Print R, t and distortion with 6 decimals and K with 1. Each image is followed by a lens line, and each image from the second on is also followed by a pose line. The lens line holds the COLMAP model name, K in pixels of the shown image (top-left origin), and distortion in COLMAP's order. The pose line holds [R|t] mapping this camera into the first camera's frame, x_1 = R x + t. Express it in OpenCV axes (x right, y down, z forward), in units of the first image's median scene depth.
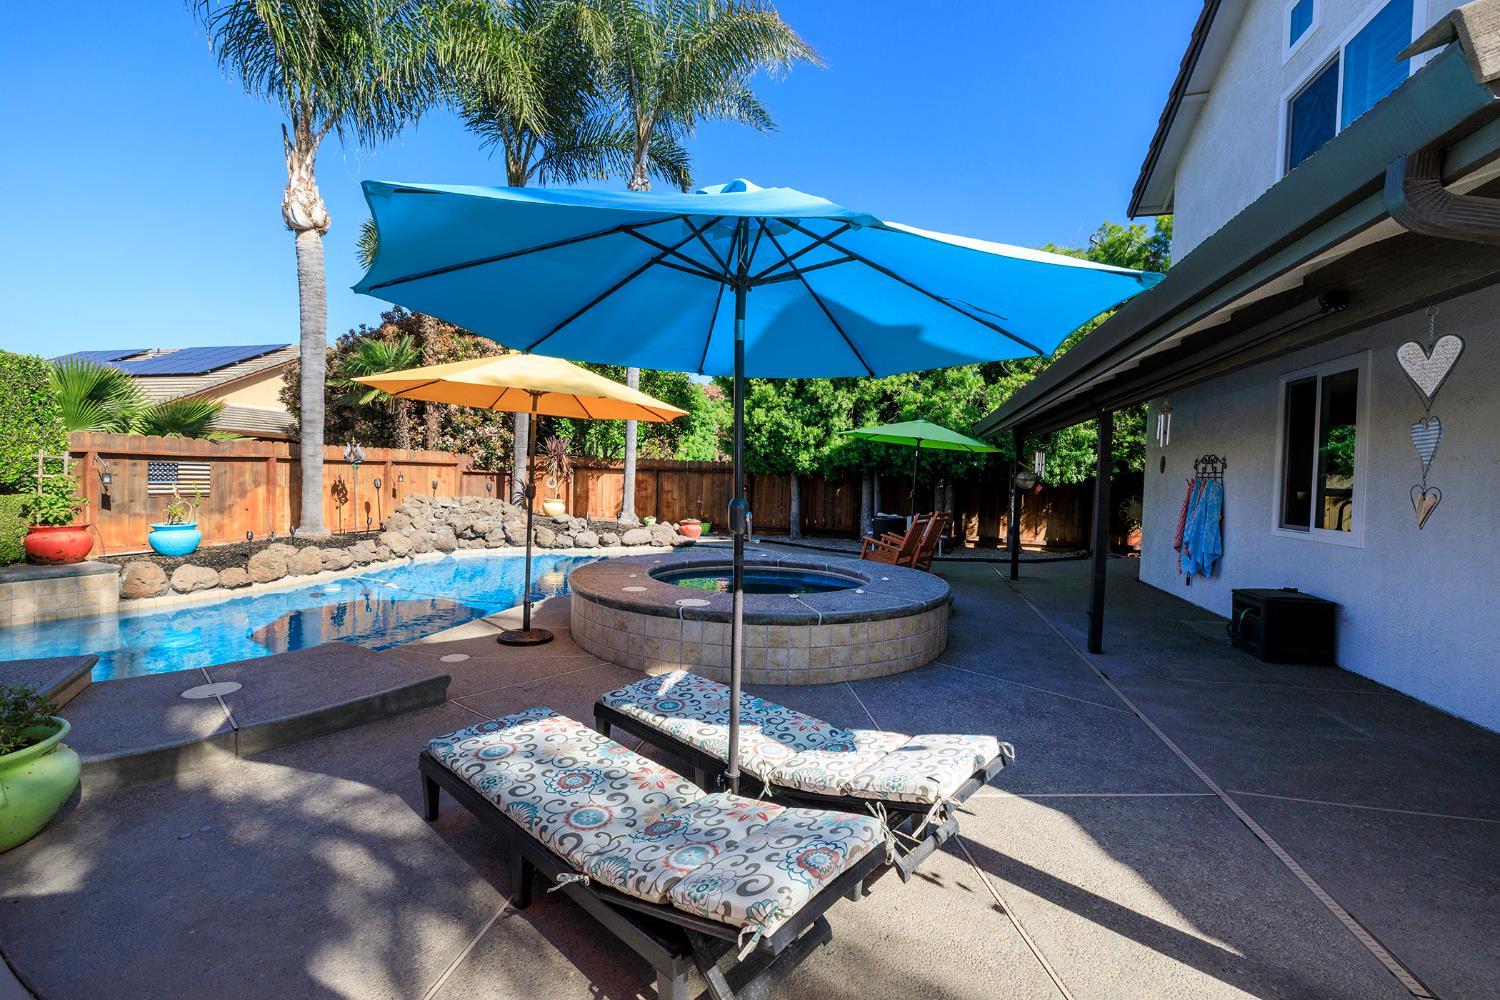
lens RADIAL K [[626.9, 0, 745.8], [0, 626.9, 496.7], [0, 0, 1]] dist [-0.000481, 0.000063]
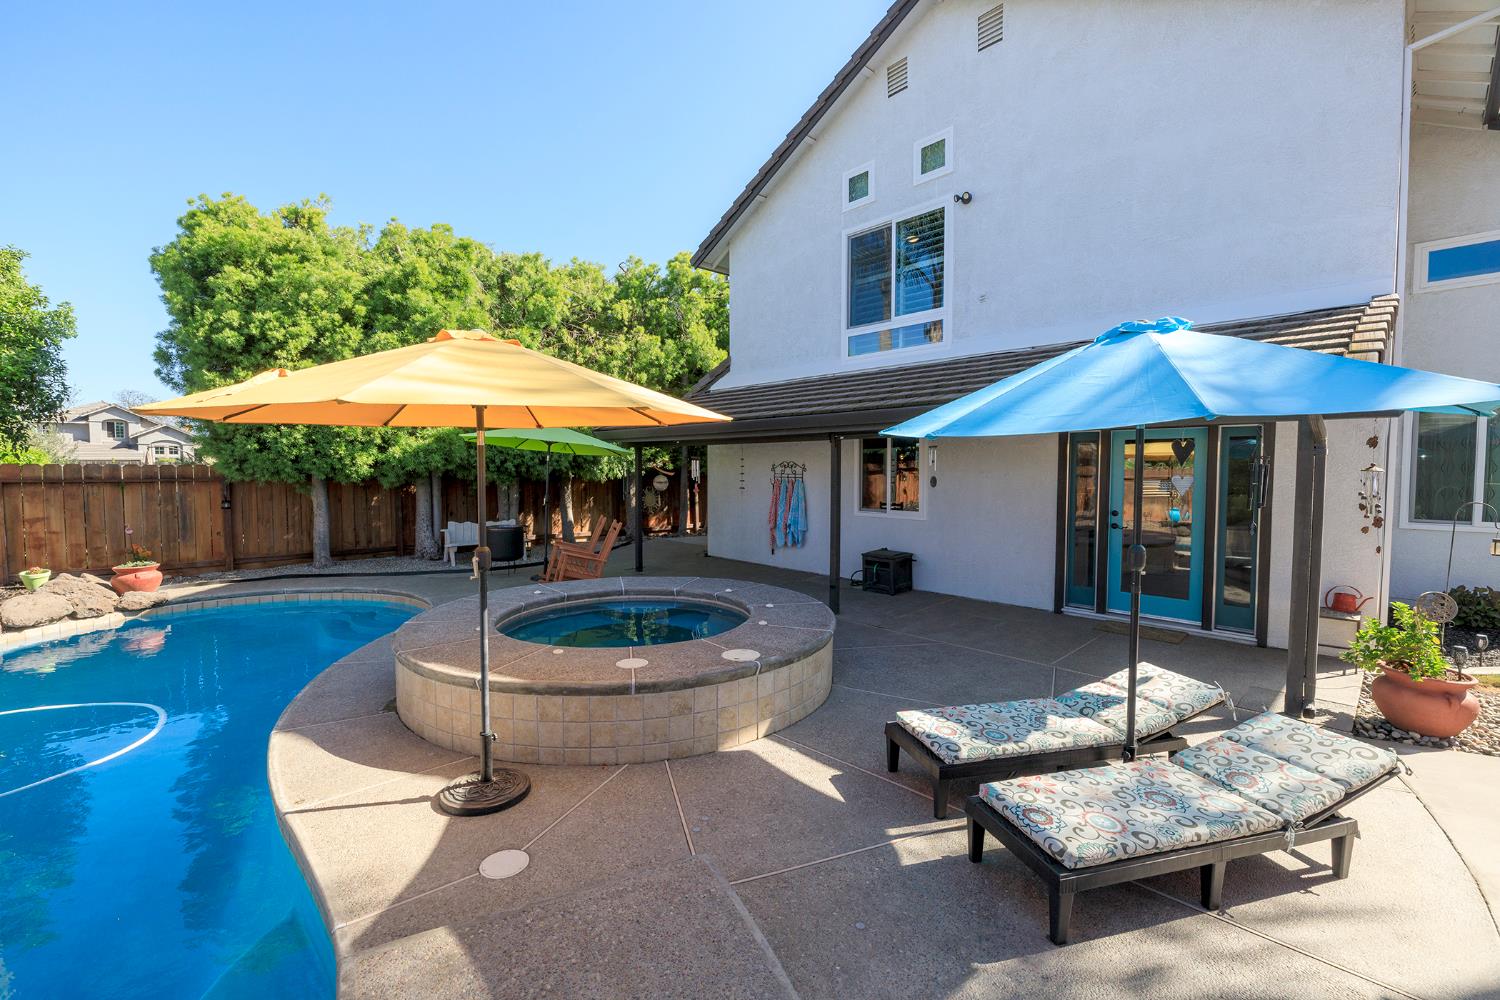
lens RADIAL K [[626.9, 0, 743.6], [0, 626.9, 494.5], [0, 0, 1]] dist [-0.000481, 0.000063]
pose [[0.540245, -0.063594, 0.839101, -0.324757], [0.041618, 0.997939, 0.048837, -0.041610], [-0.840478, 0.008538, 0.541778, 0.198663]]
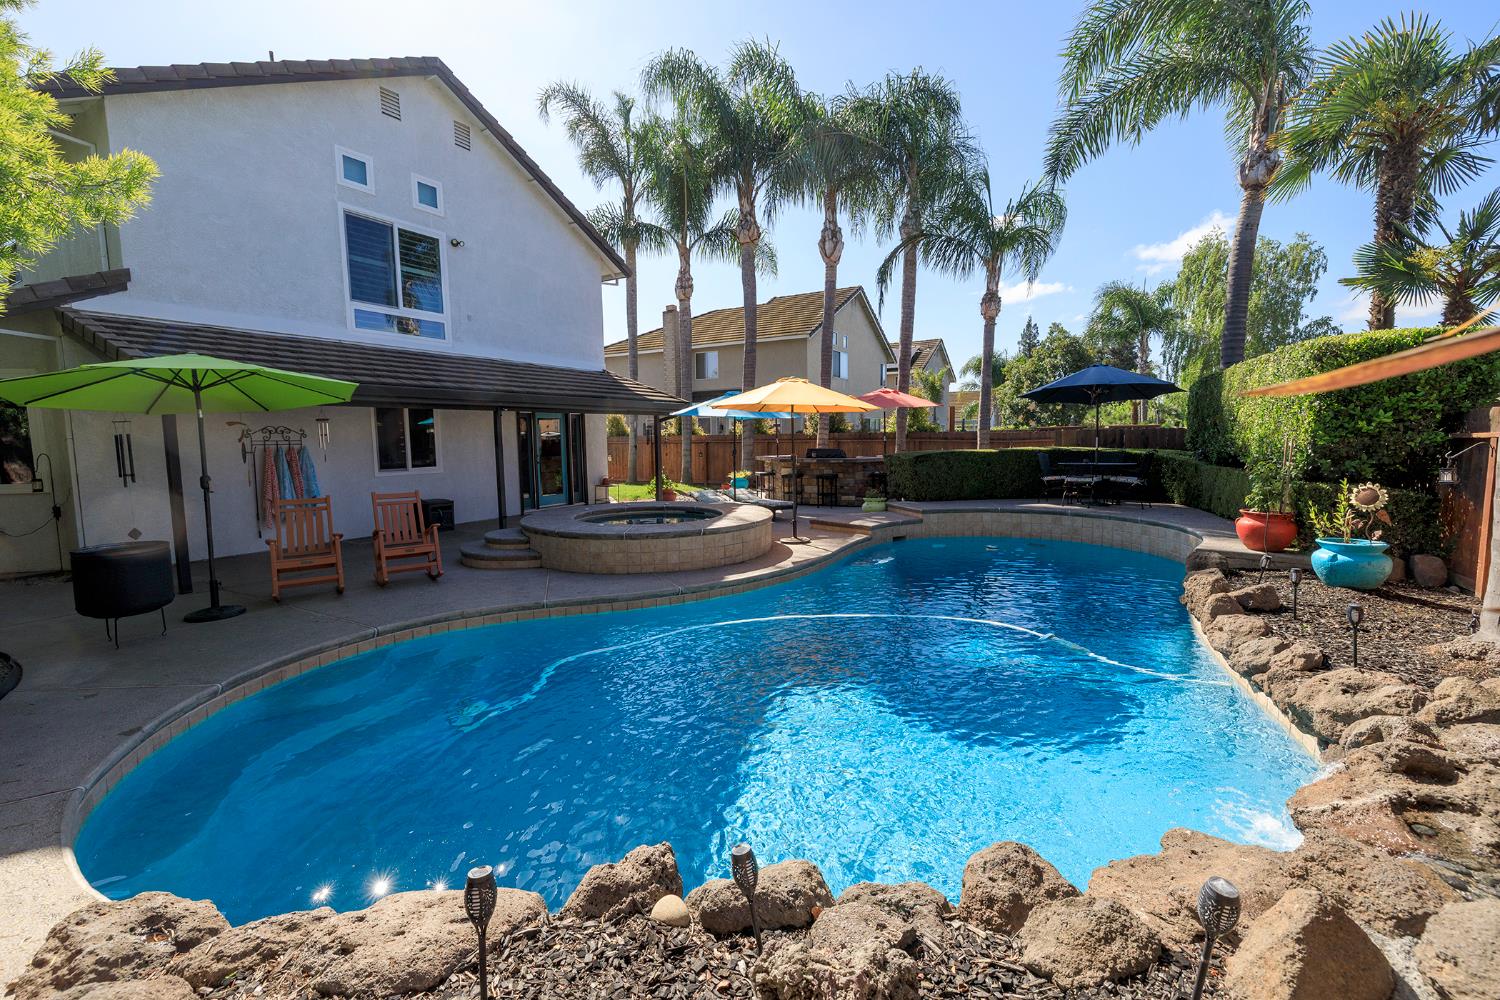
lens RADIAL K [[626.9, 0, 748.4], [0, 626.9, 493.2], [0, 0, 1]] dist [-0.000481, 0.000063]
pose [[-0.959433, -0.035344, 0.279714, -0.321474], [0.000273, 0.991994, 0.126285, -0.058120], [-0.281938, 0.121239, -0.951742, 1.221629]]
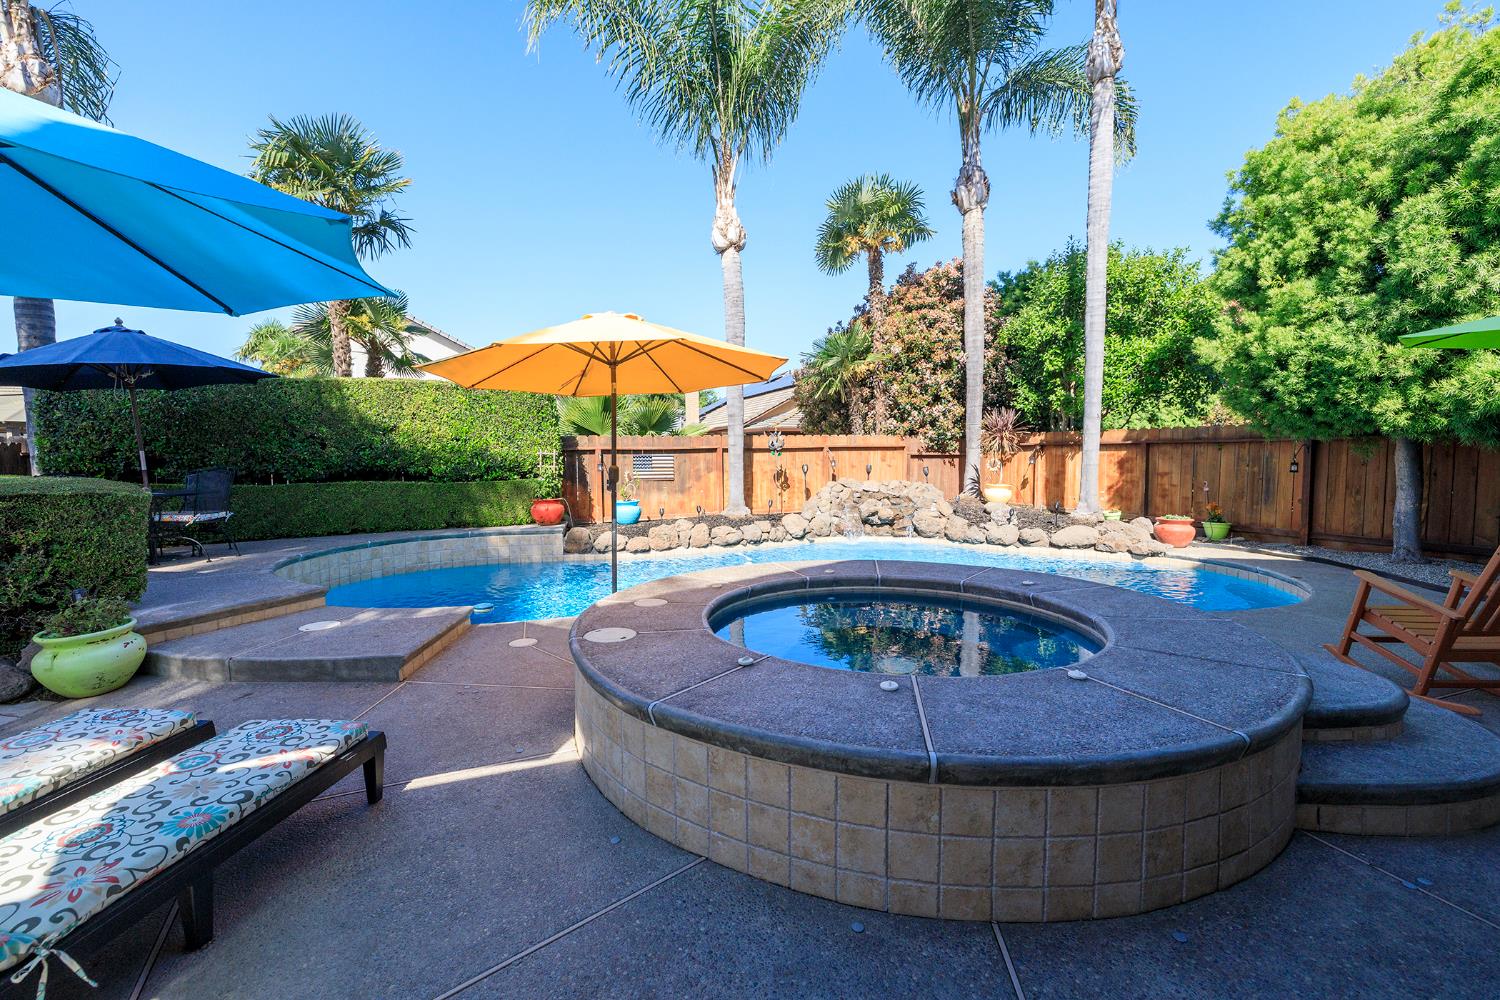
lens RADIAL K [[626.9, 0, 739.5], [0, 626.9, 495.3], [0, 0, 1]] dist [-0.000481, 0.000063]
pose [[0.579044, 0.019654, -0.815059, 0.216757], [-0.001888, 0.999739, 0.022766, 0.000447], [0.815294, -0.011644, 0.578930, 0.283739]]
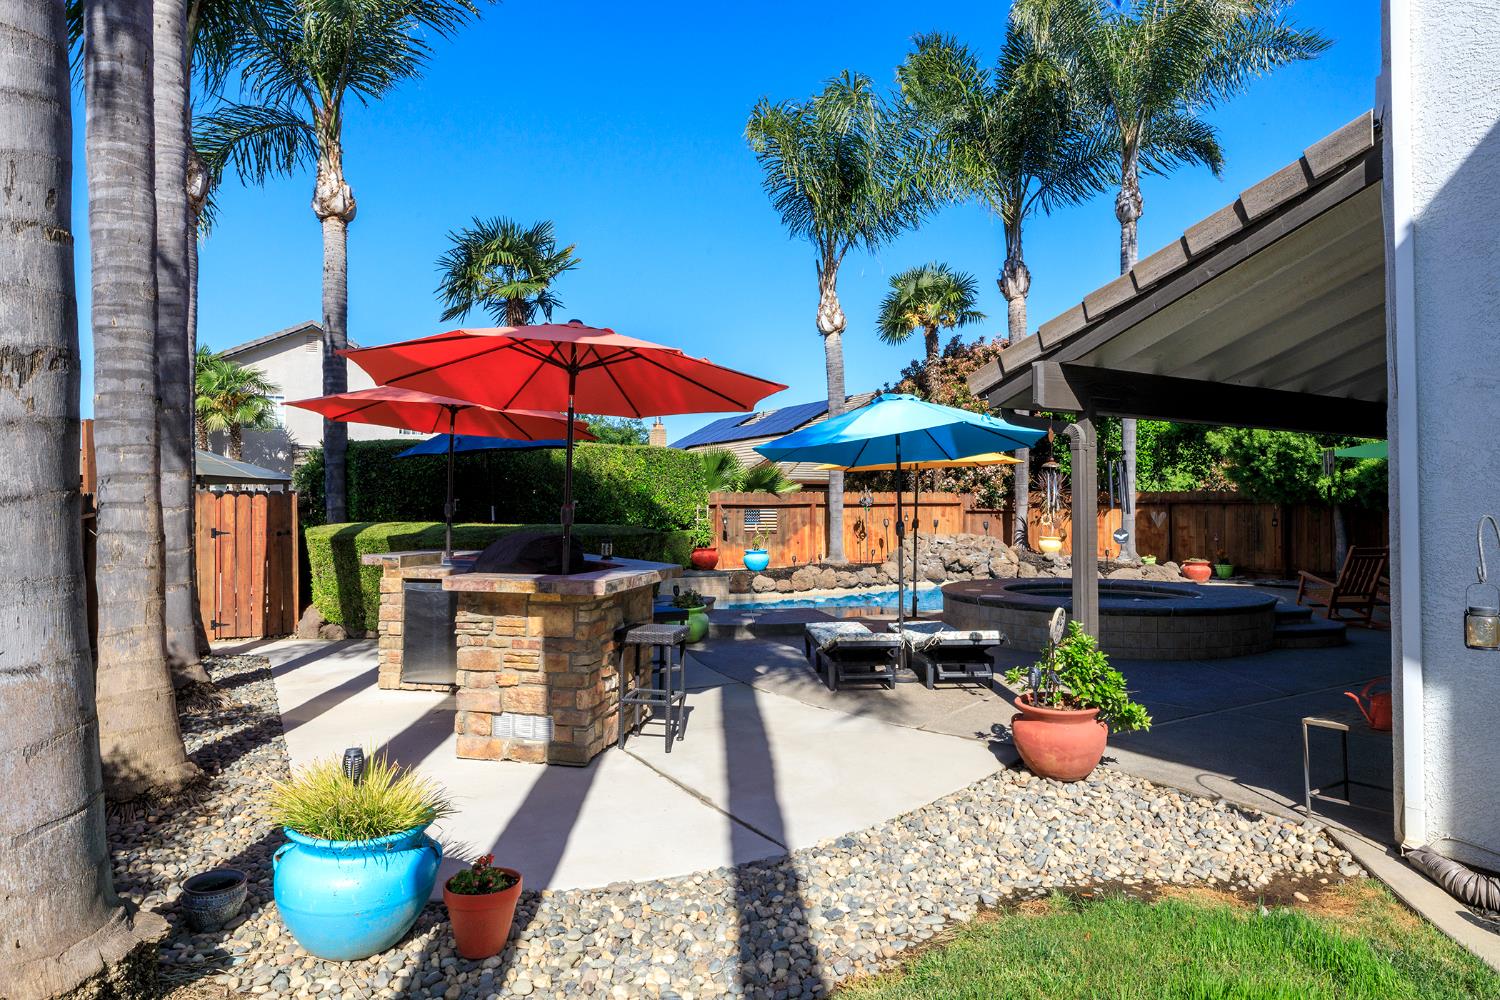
lens RADIAL K [[863.6, 0, 745.2], [0, 863.6, 493.9], [0, 0, 1]] dist [0.006844, -0.002858]
pose [[0.706614, -0.038526, -0.706550, 0.375633], [-0.001967, 0.998406, -0.056407, 0.017145], [0.707597, 0.041248, 0.705412, -0.339677]]
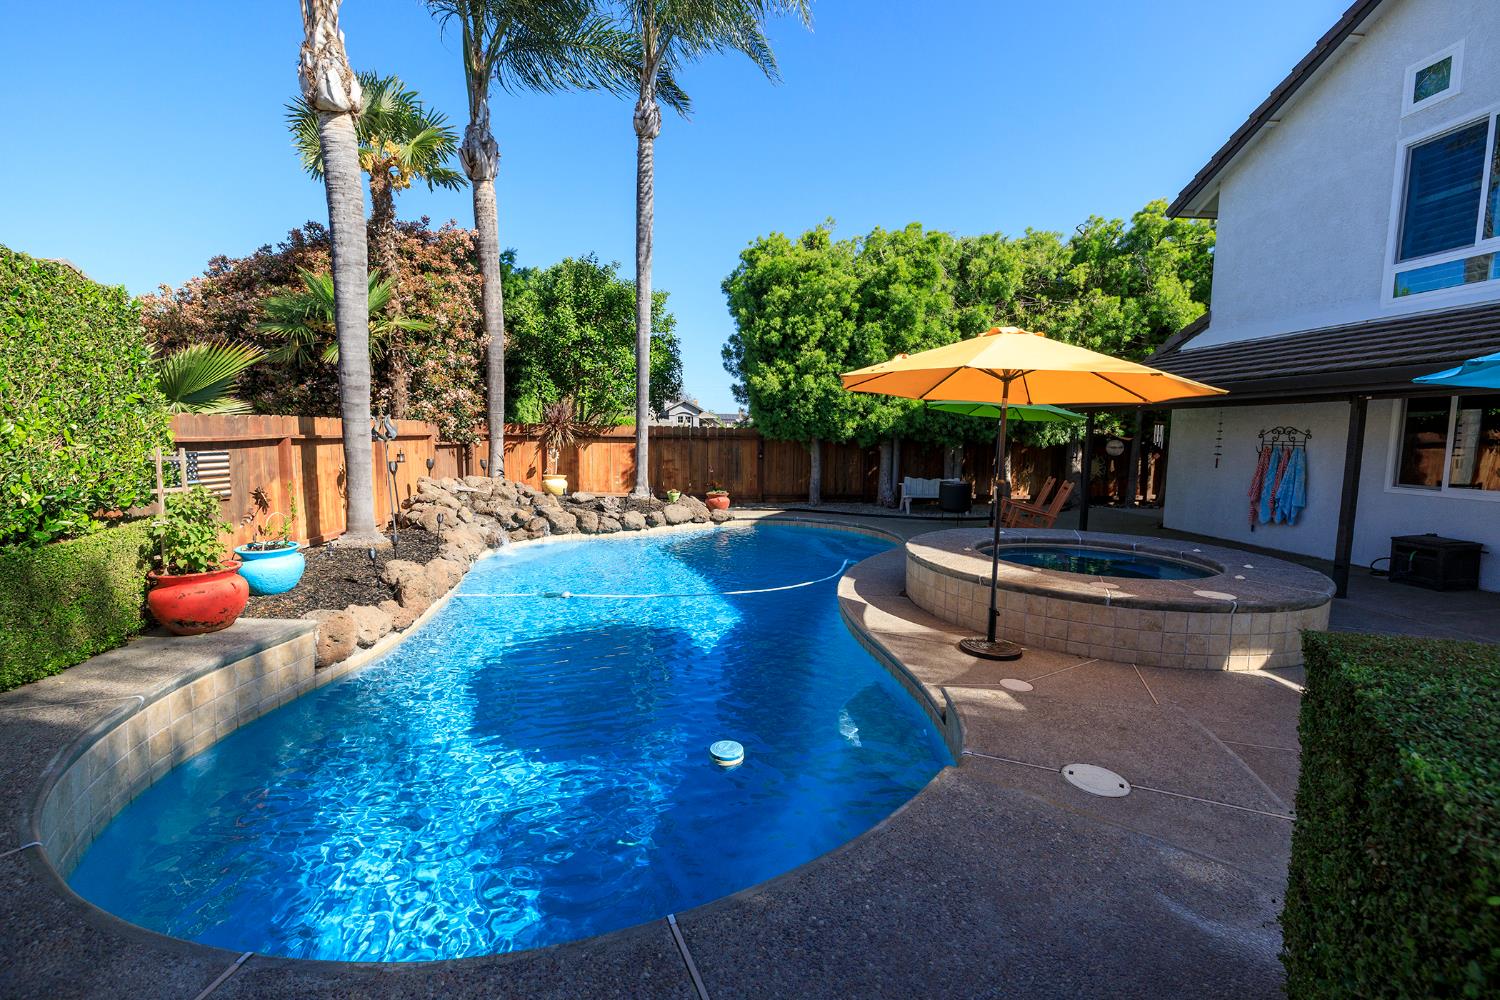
lens RADIAL K [[626.9, 0, 739.2], [0, 626.9, 494.3], [0, 0, 1]] dist [-0.000481, 0.000063]
pose [[0.936400, -0.049417, 0.347438, -0.449933], [0.024440, 0.996815, 0.075912, -0.034645], [-0.350083, -0.062592, 0.934625, 0.131677]]
